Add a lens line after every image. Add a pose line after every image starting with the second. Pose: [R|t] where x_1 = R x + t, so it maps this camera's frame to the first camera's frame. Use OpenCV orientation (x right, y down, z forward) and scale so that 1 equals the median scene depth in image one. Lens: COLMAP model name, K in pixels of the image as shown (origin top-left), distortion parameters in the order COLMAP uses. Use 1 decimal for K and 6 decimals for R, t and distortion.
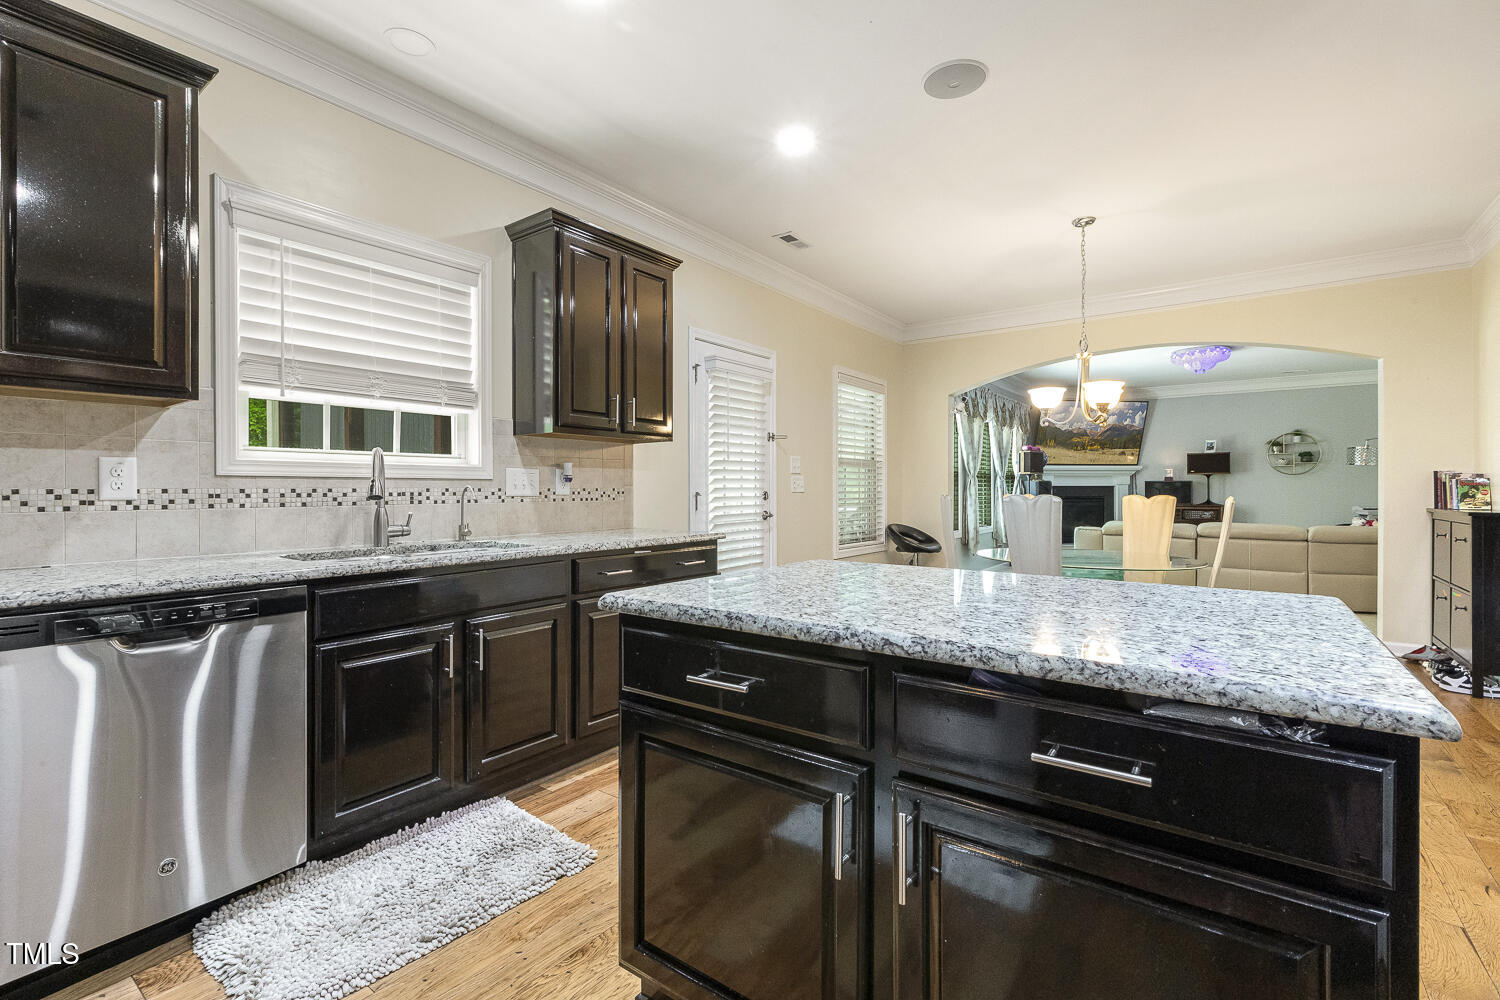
lens RADIAL K [[668.3, 0, 744.9], [0, 668.3, 487.7], [0, 0, 1]] dist [-0.007446, -0.000005]
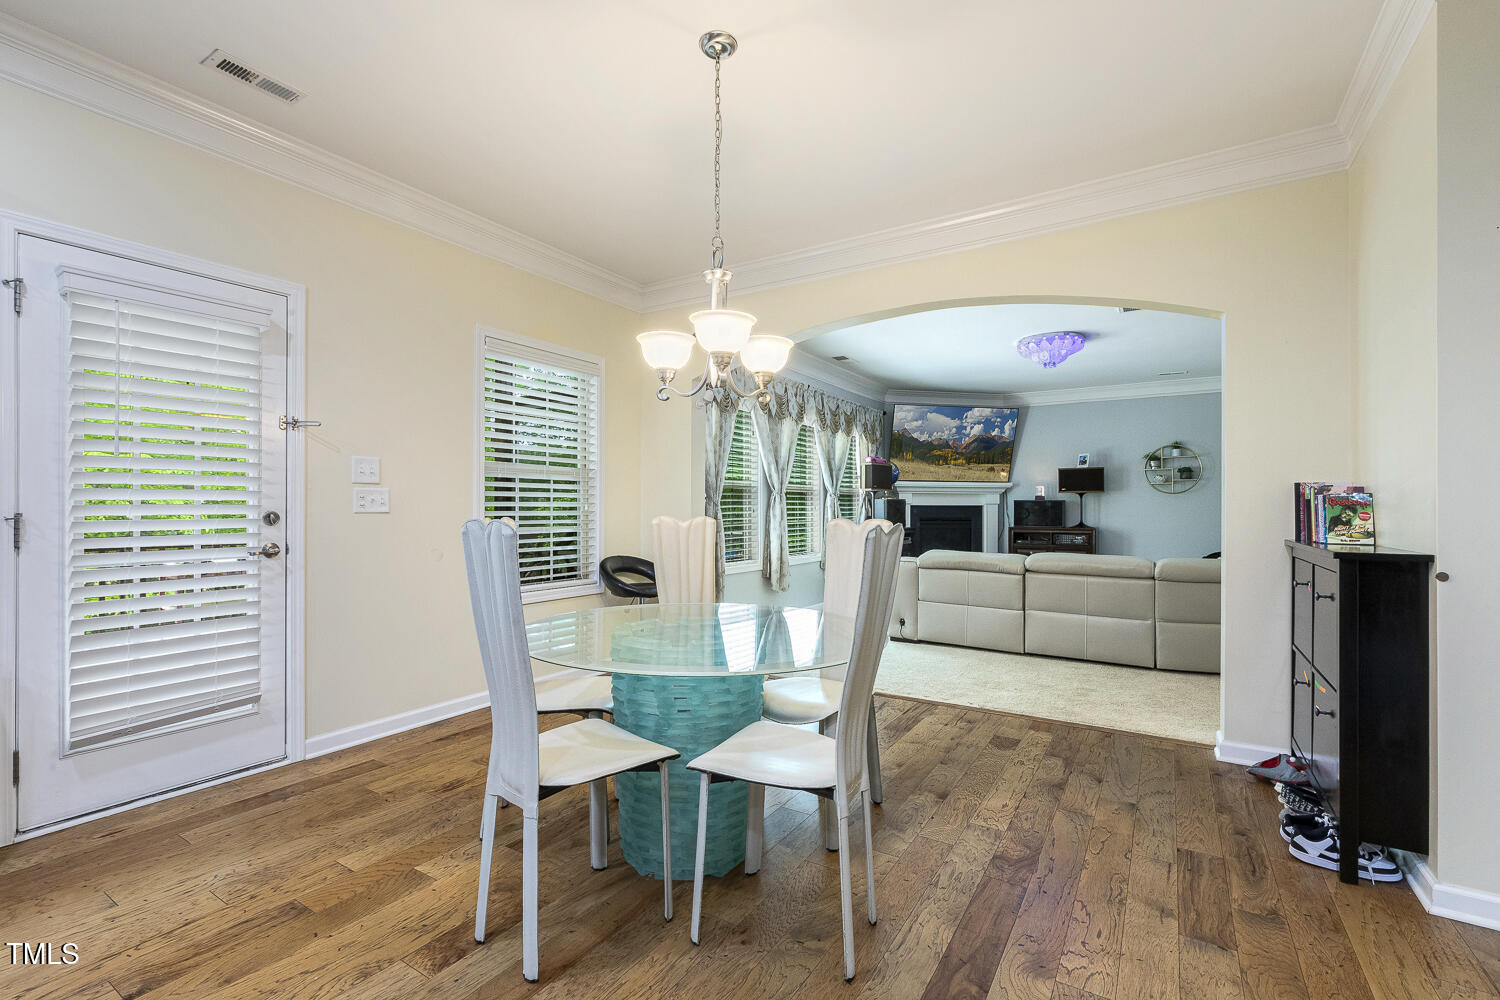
lens RADIAL K [[668.3, 0, 748.0], [0, 668.3, 505.0], [0, 0, 1]] dist [-0.007446, -0.000005]
pose [[0.996851, 0.003704, 0.079208, 0.452026], [-0.003457, 0.999989, -0.003260, 0.000369], [-0.079219, 0.002976, 0.996853, 0.390903]]
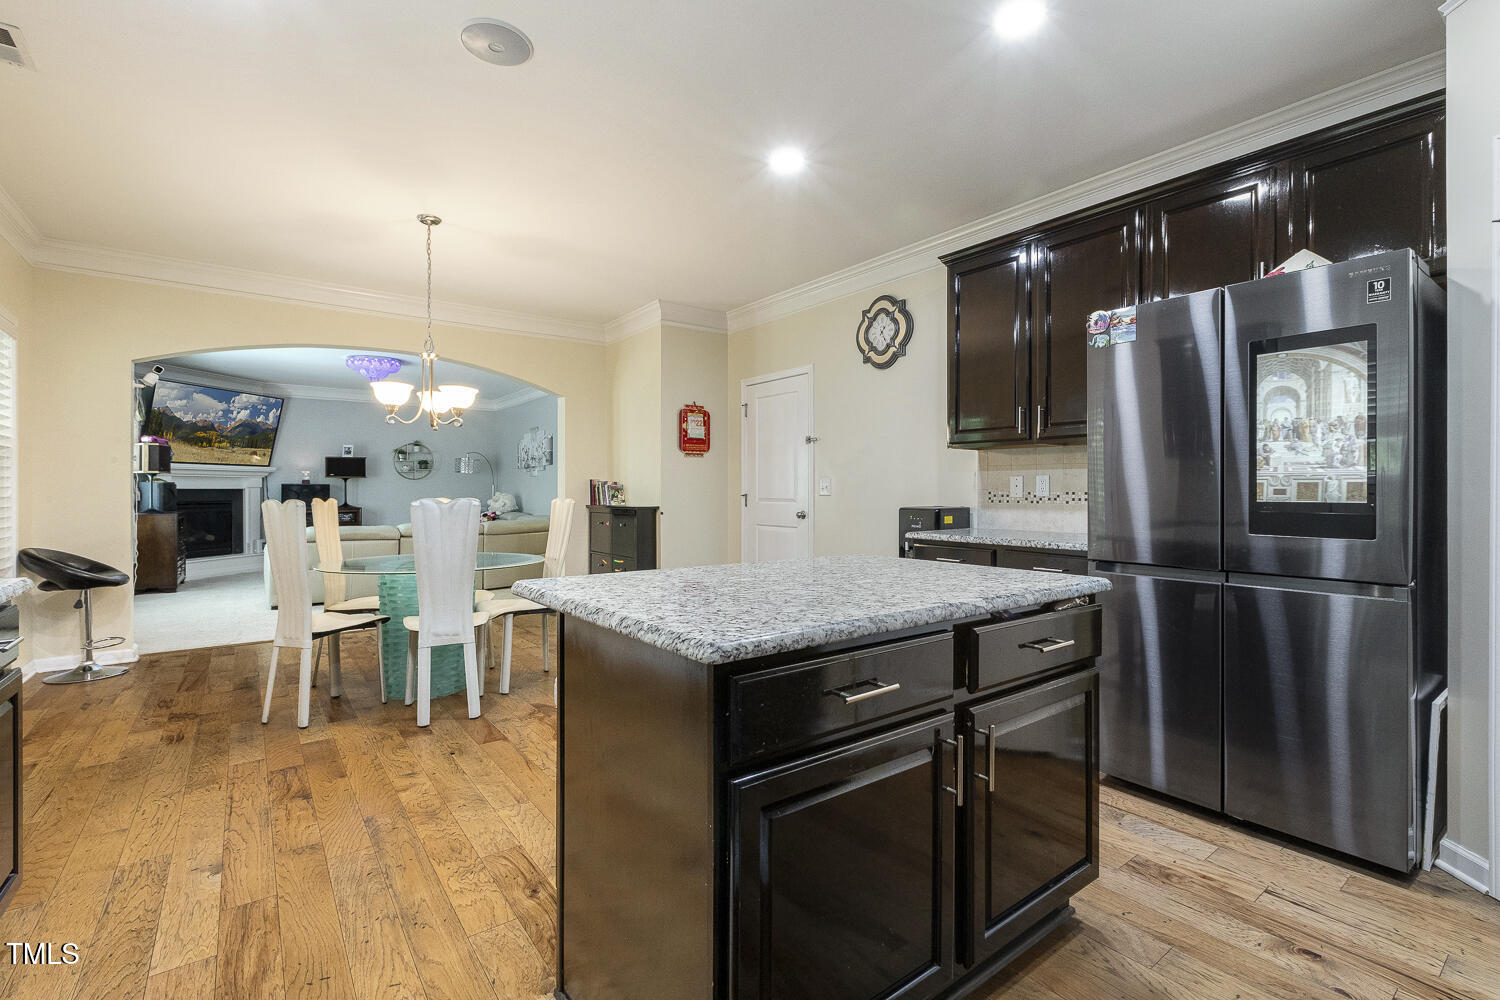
lens RADIAL K [[668.3, 0, 755.2], [0, 668.3, 501.1], [0, 0, 1]] dist [-0.007446, -0.000005]
pose [[0.275985, -0.015511, 0.961037, -0.281340], [0.000659, 0.999873, 0.015949, -0.000493], [-0.961162, -0.003768, 0.275960, 0.245767]]
